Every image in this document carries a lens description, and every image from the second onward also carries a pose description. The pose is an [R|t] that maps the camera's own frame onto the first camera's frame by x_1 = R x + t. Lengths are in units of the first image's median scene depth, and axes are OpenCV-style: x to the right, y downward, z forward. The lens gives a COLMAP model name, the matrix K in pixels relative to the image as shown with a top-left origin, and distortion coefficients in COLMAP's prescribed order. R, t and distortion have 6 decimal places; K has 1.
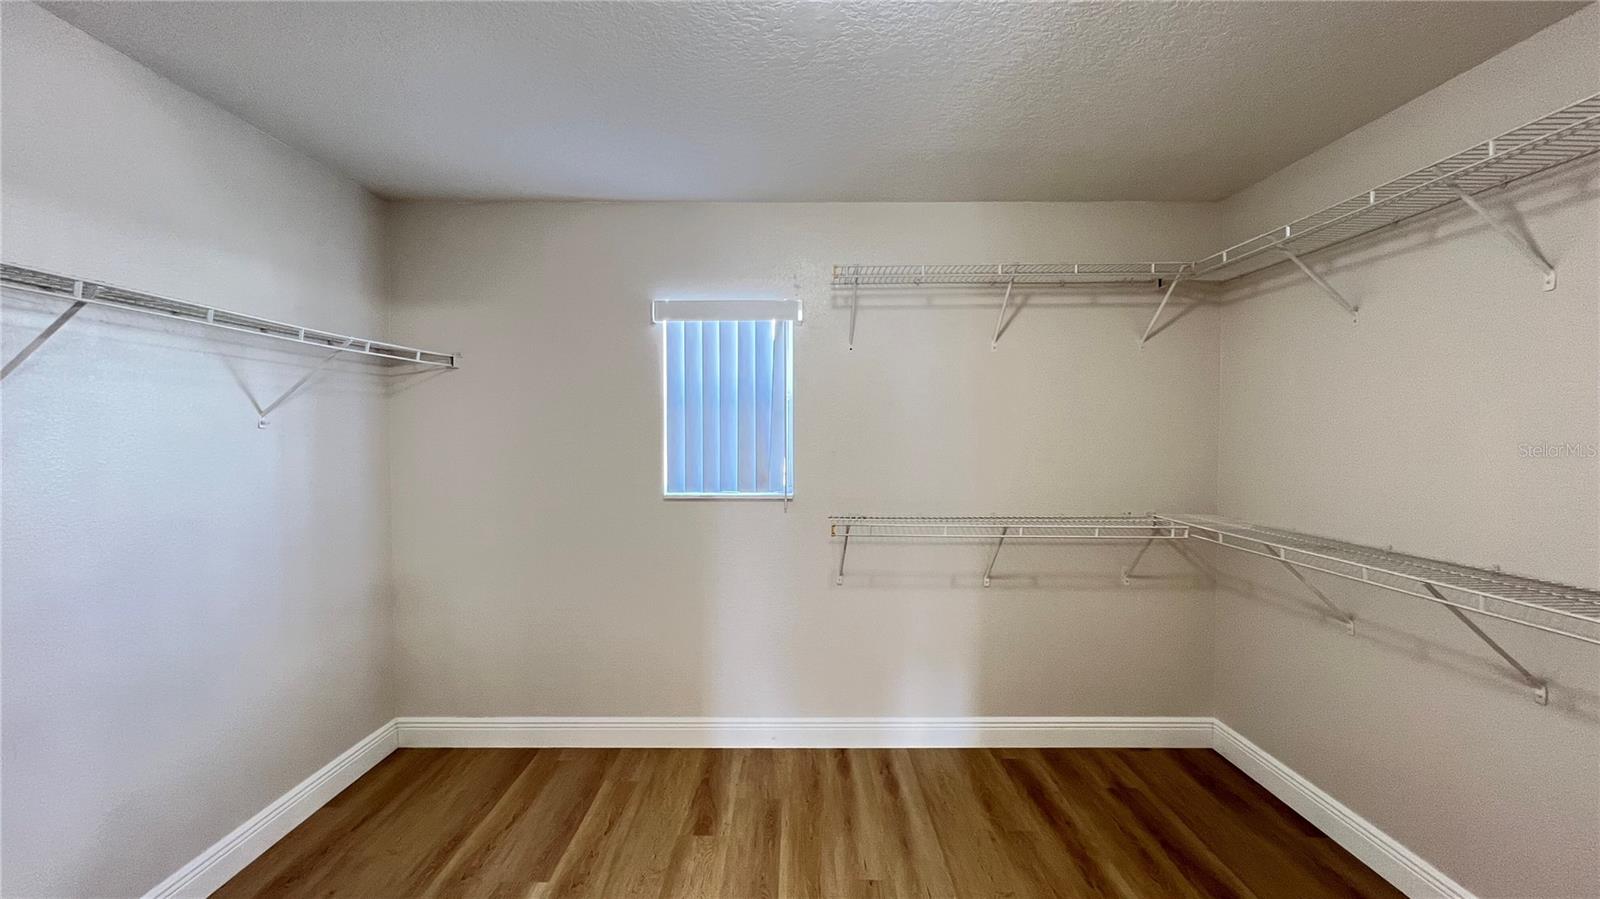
lens RADIAL K [[639.7, 0, 793.9], [0, 639.7, 449.2], [0, 0, 1]] dist [0.000109, 0.000336]
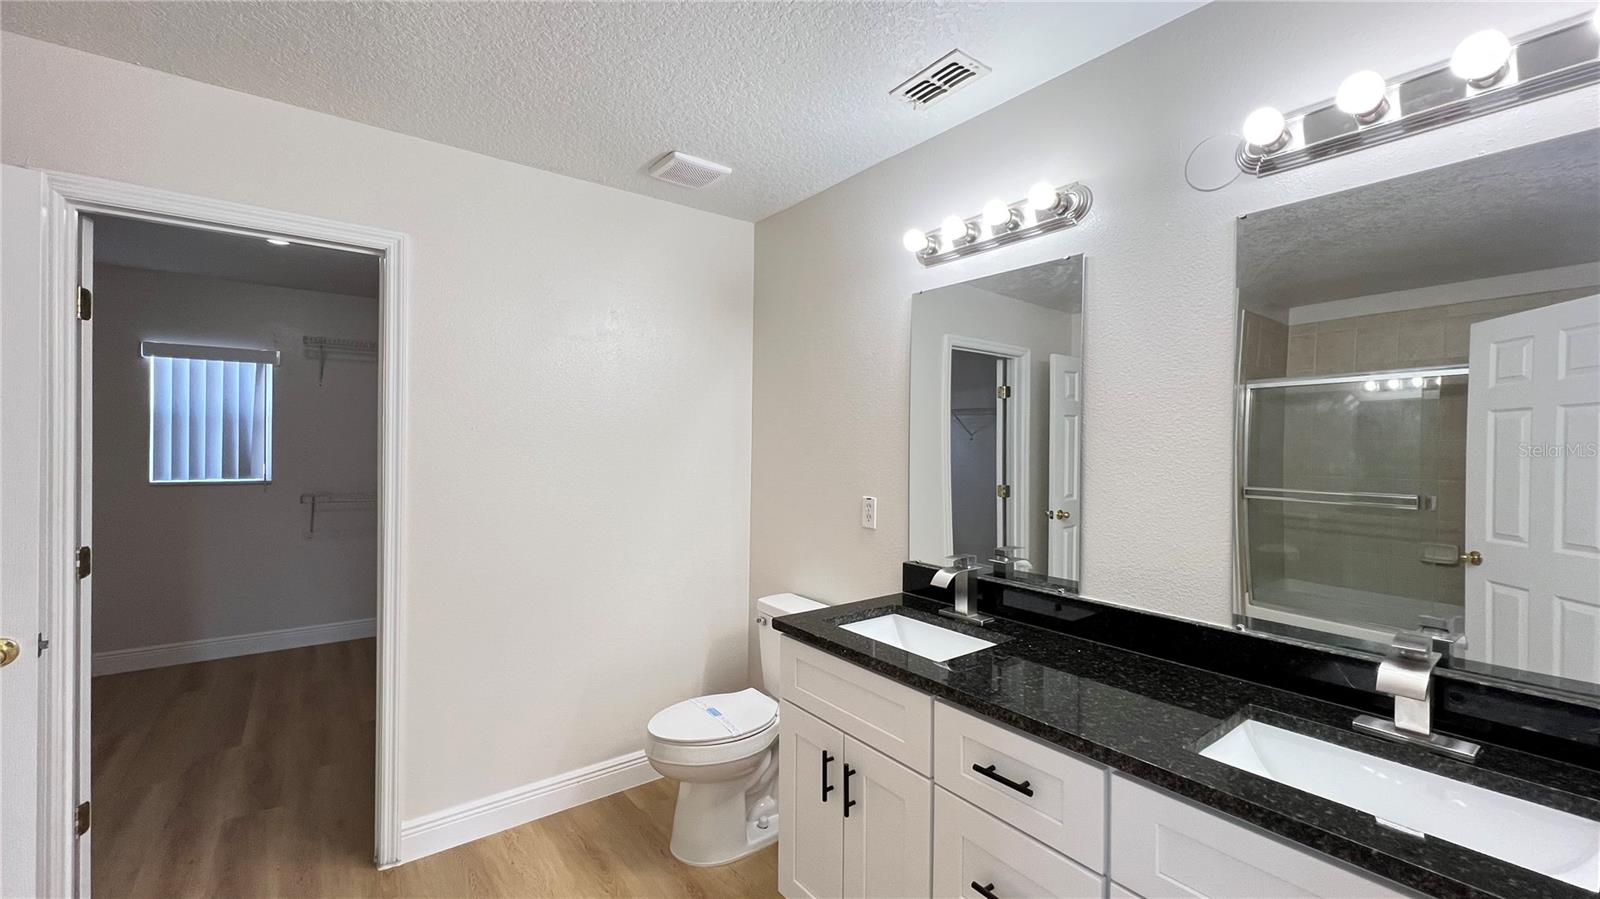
lens RADIAL K [[639.7, 0, 793.9], [0, 639.7, 449.2], [0, 0, 1]] dist [0.000109, 0.000336]
pose [[0.794171, 0.006670, 0.607658, 0.060929], [0.004743, 0.999841, -0.017174, 0.030677], [-0.607676, 0.016522, 0.794013, -0.944290]]
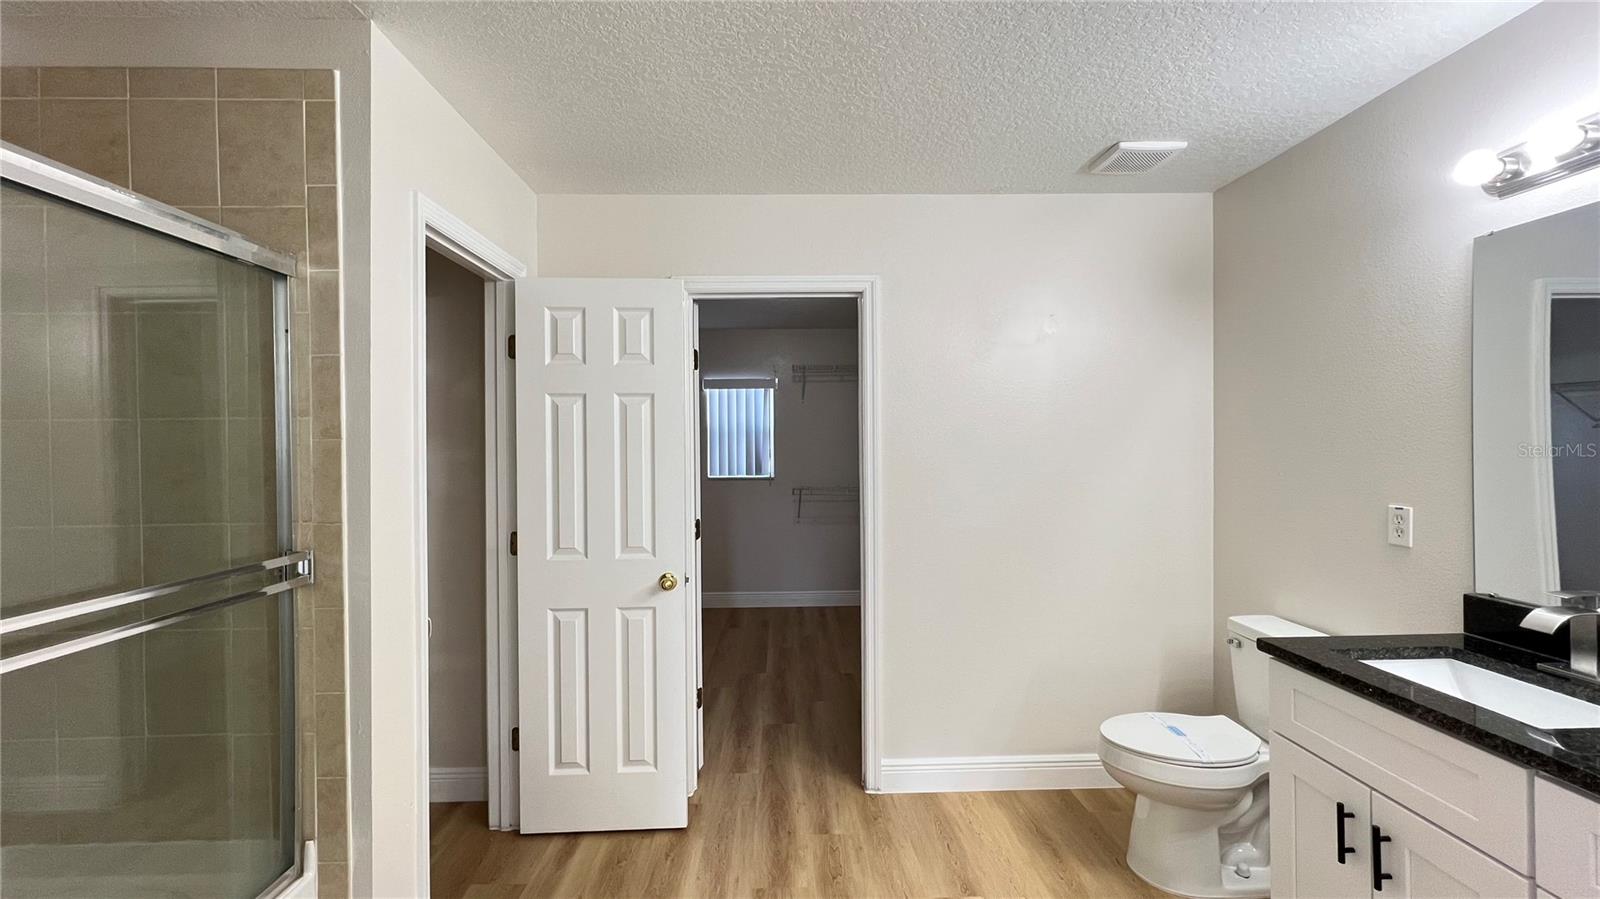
lens RADIAL K [[639.7, 0, 793.9], [0, 639.7, 449.2], [0, 0, 1]] dist [0.000109, 0.000336]
pose [[0.999582, -0.008226, 0.027715, 0.006382], [0.008824, 0.999729, -0.021539, 0.029388], [-0.027530, 0.021775, 0.999384, -0.981843]]
